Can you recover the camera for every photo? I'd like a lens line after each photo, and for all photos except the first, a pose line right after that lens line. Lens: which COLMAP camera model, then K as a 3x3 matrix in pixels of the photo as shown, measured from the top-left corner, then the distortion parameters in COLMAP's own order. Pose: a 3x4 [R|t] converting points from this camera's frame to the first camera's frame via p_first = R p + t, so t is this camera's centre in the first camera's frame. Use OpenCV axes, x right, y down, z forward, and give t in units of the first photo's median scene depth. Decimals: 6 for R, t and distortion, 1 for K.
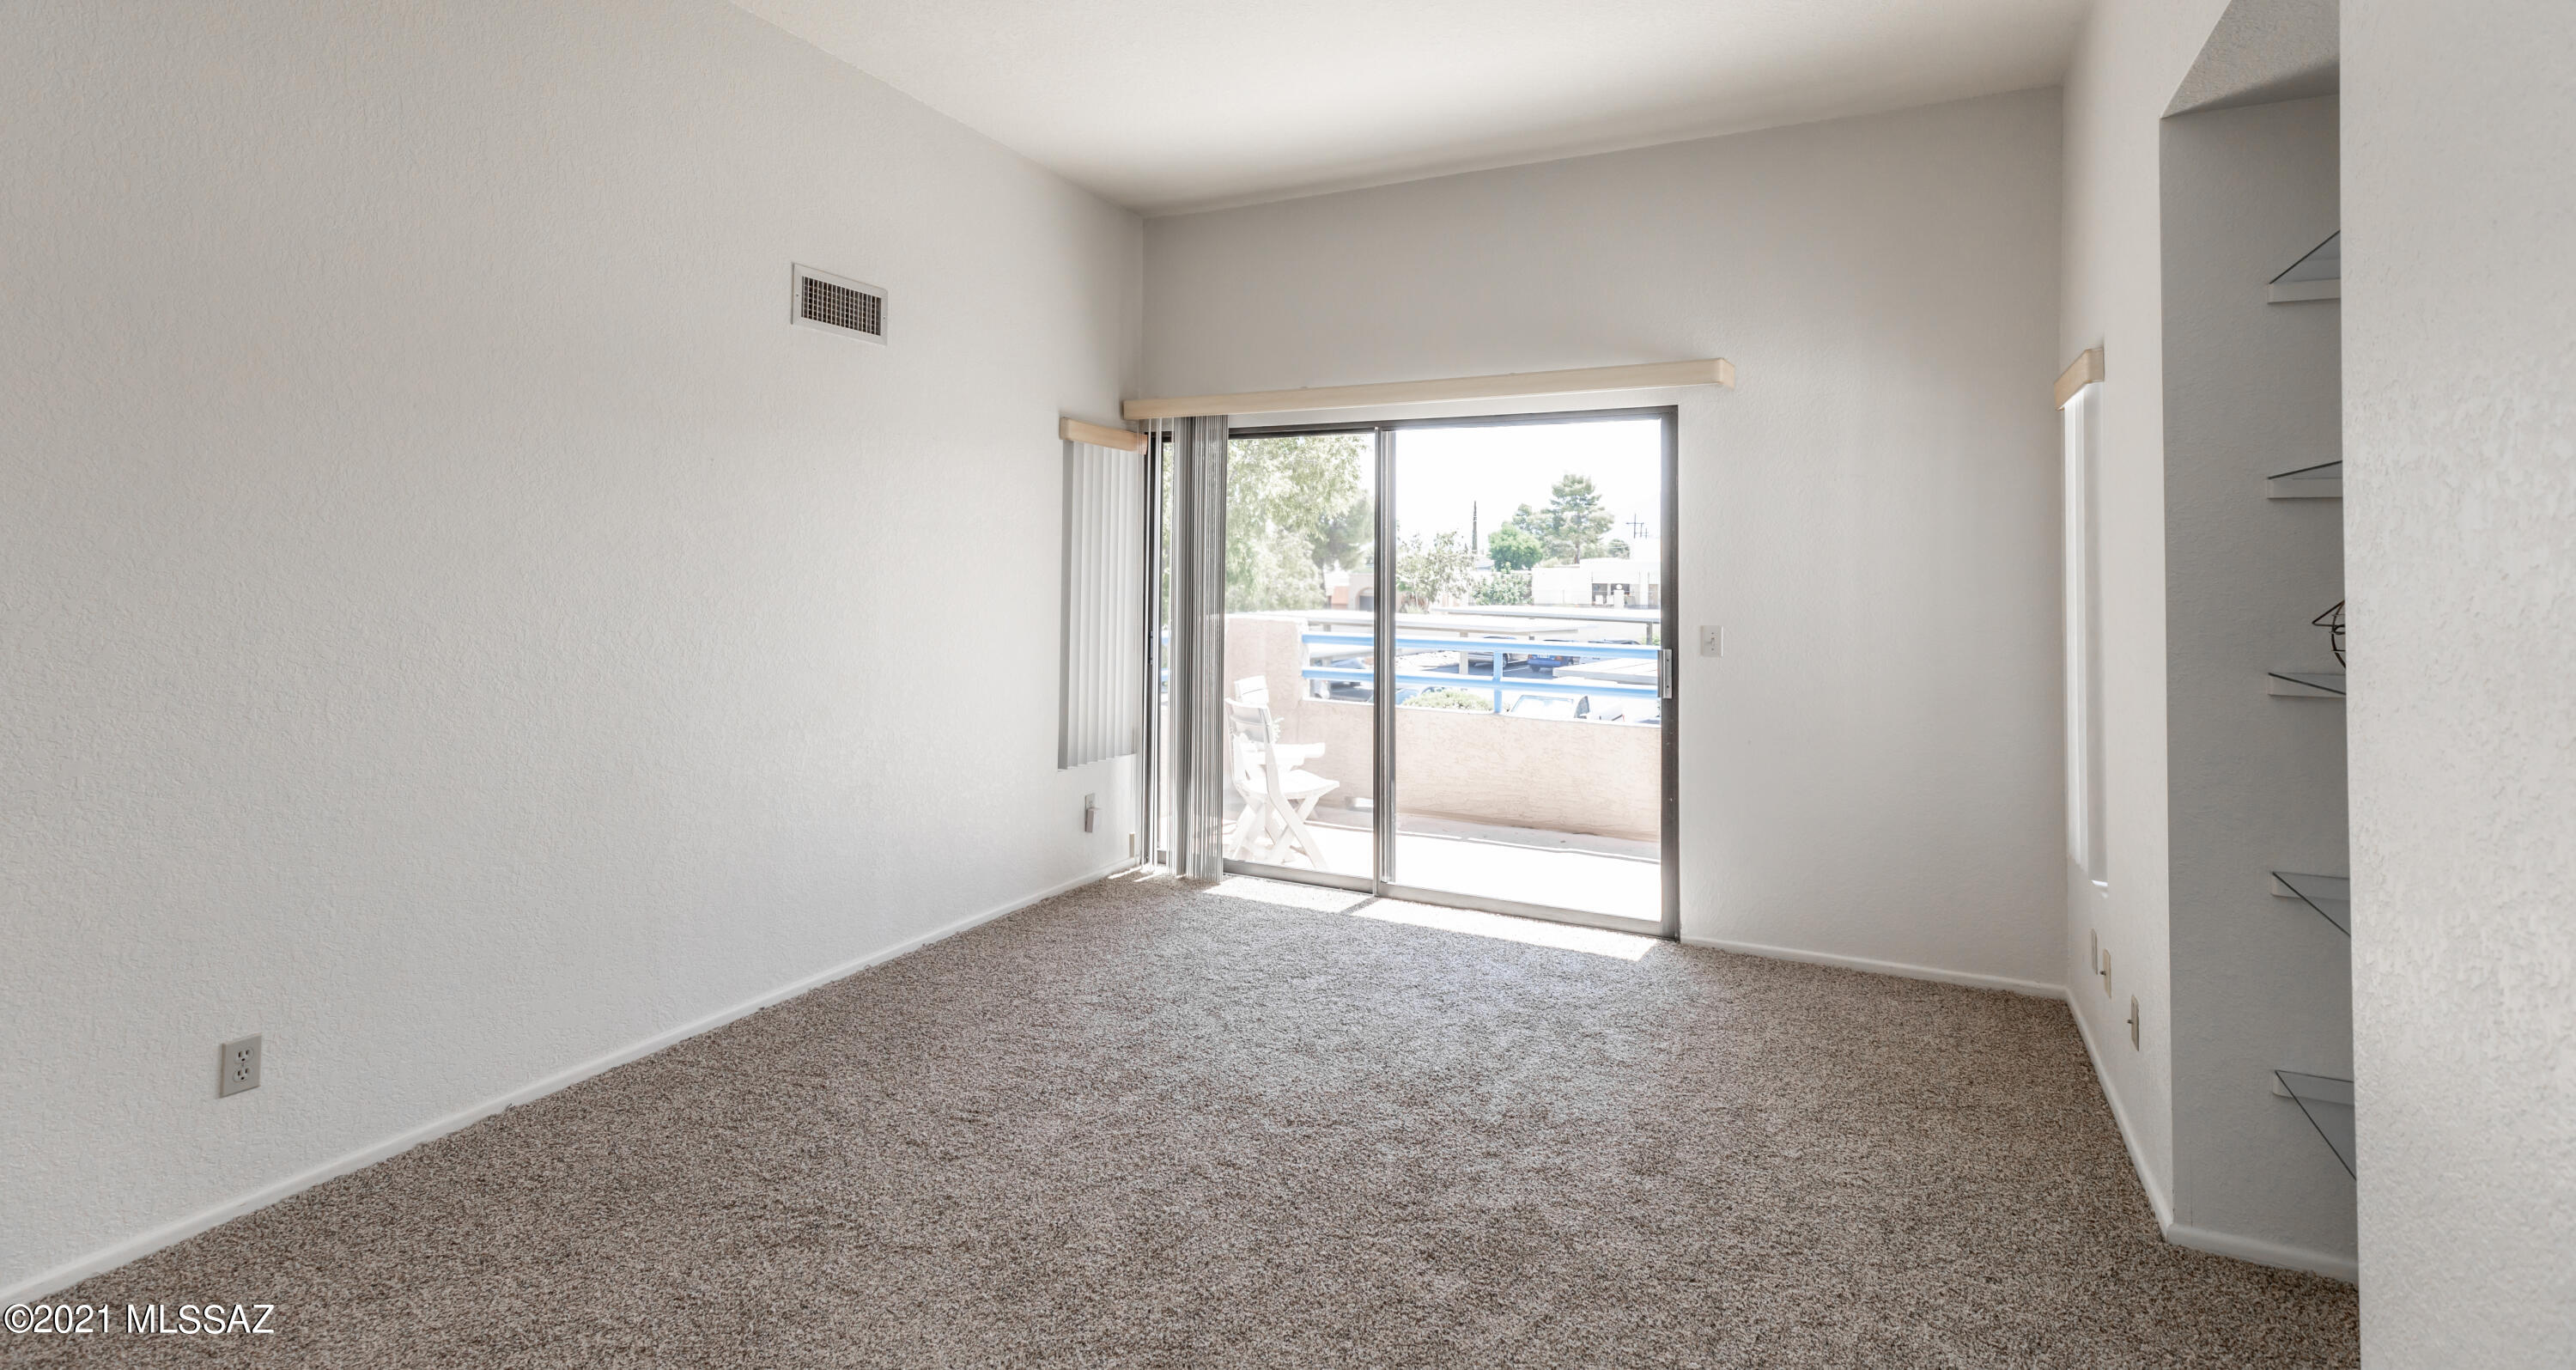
lens RADIAL K [[1180.0, 0, 1282.3], [0, 1180.0, 545.7], [0, 0, 1]] dist [0.000725, 0.000103]
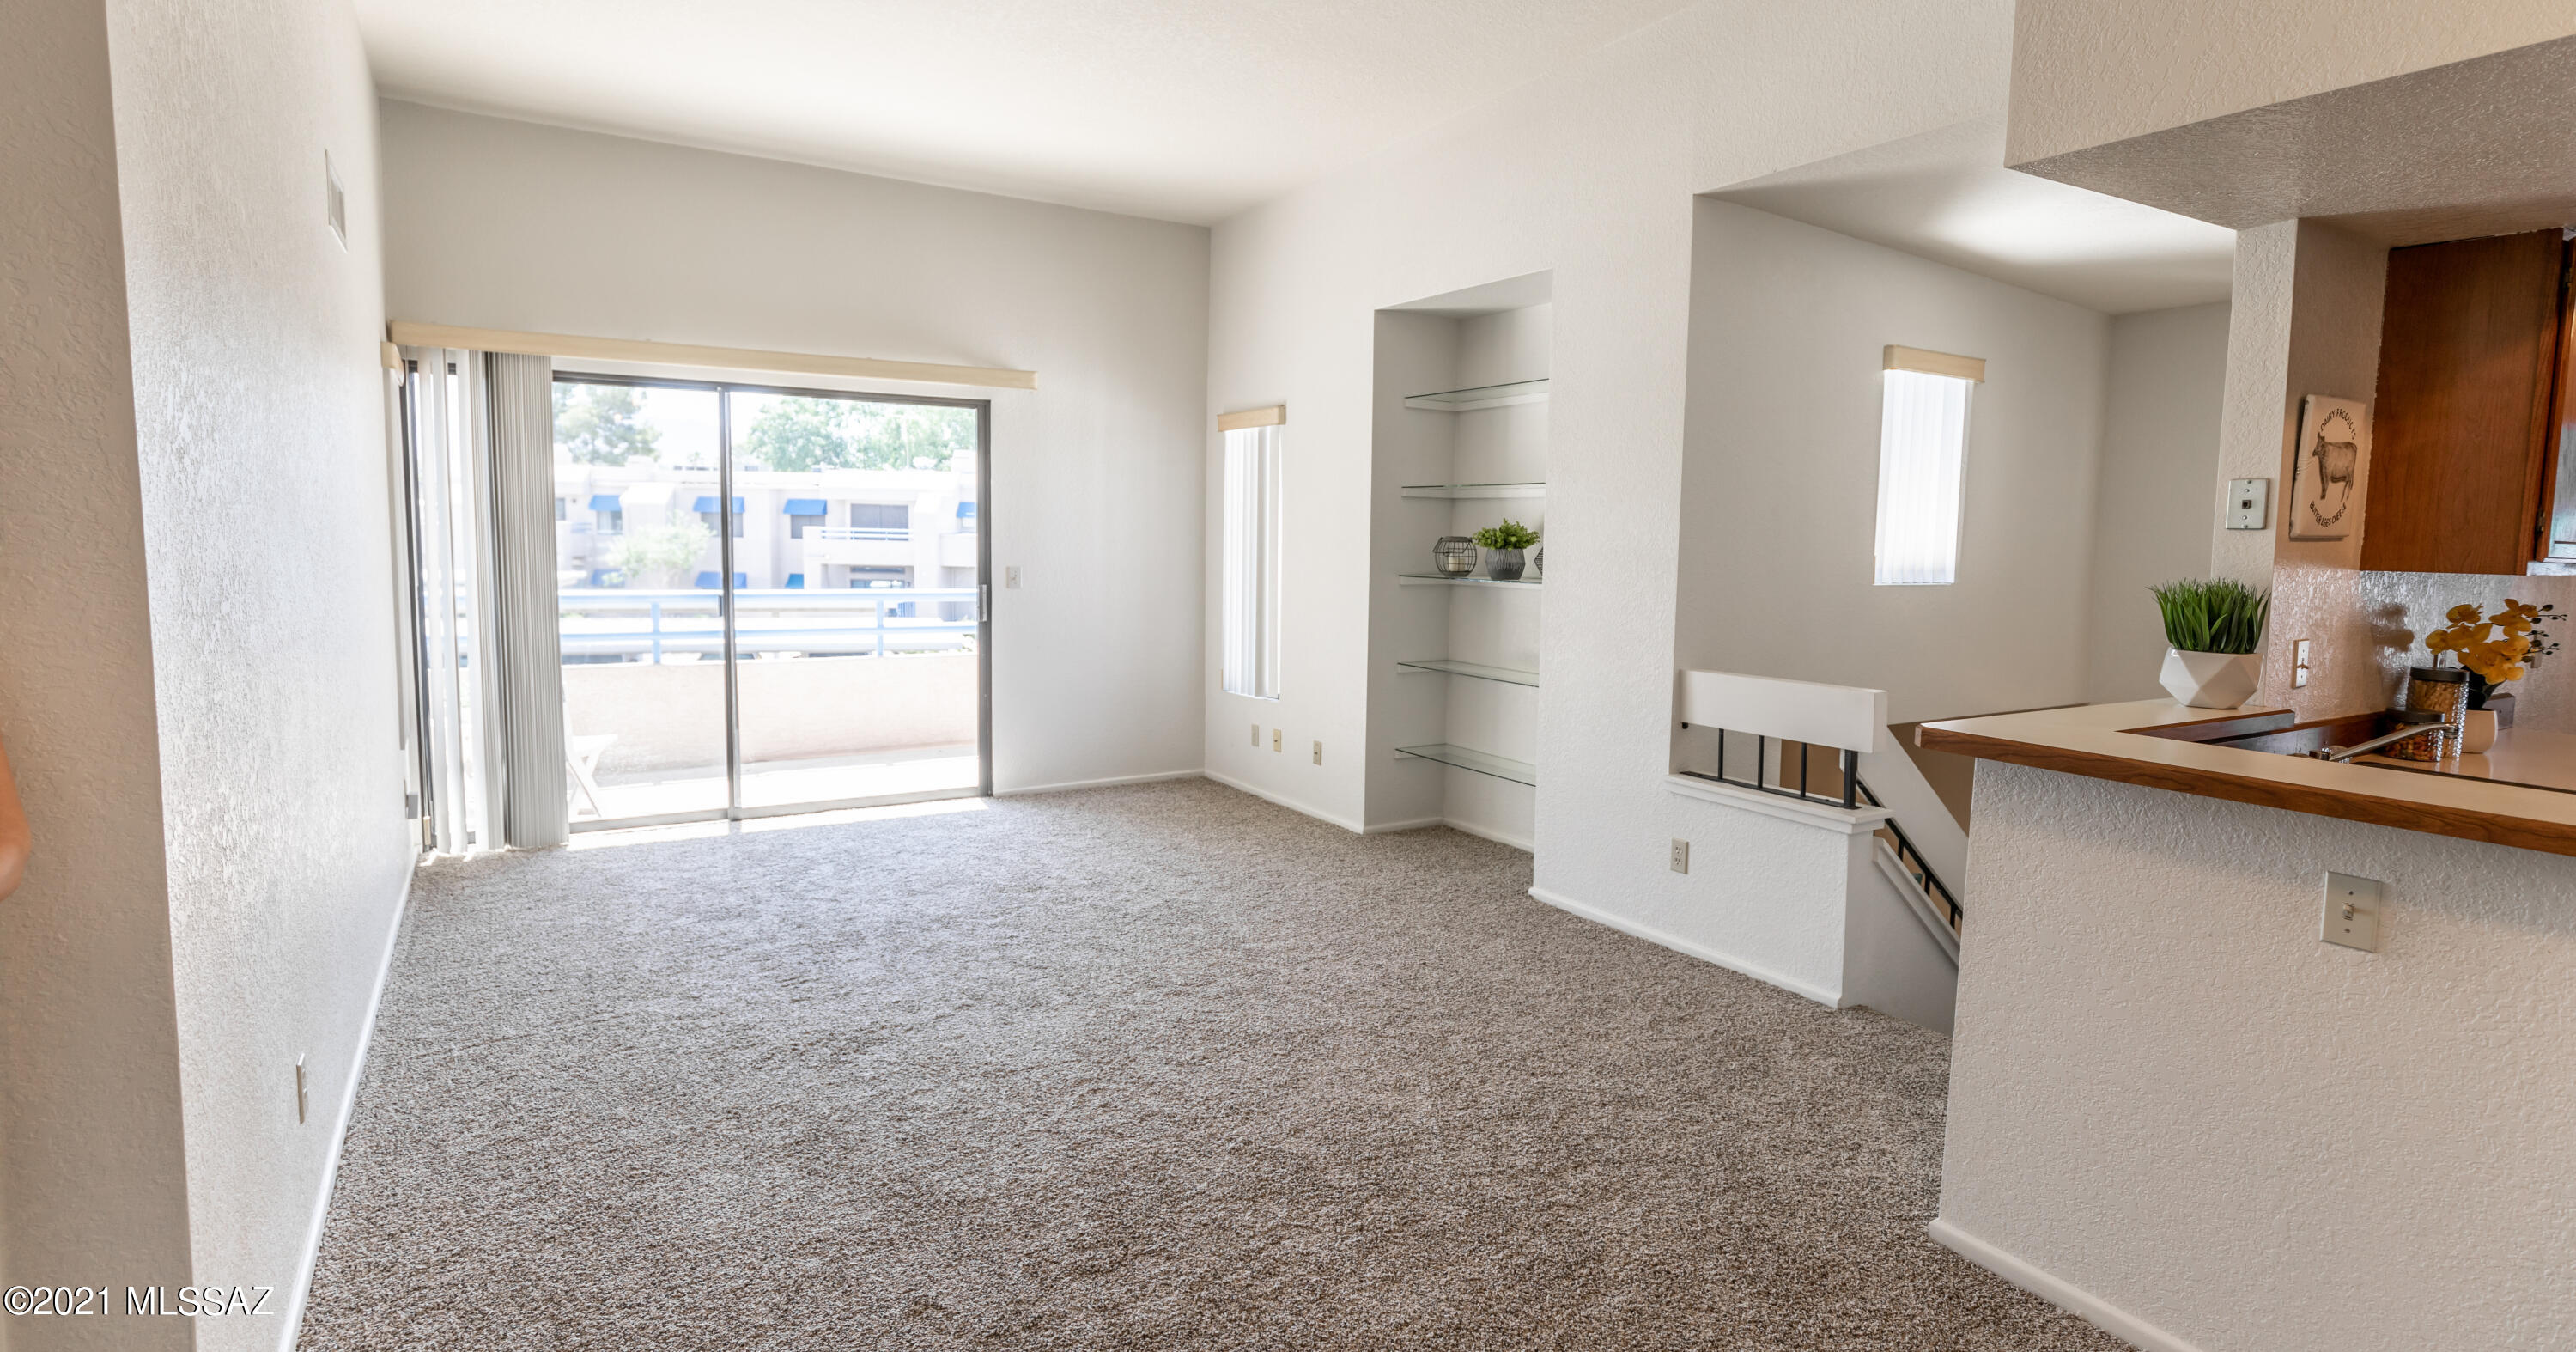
lens RADIAL K [[1270.3, 0, 1279.5], [0, 1270.3, 648.9], [0, 0, 1]] dist [-0.024246, 0.000215]
pose [[0.525700, -0.073503, 0.847489, -0.718785], [-0.026698, 0.994344, 0.102800, 0.003408], [-0.850251, -0.076668, 0.520764, -0.037892]]
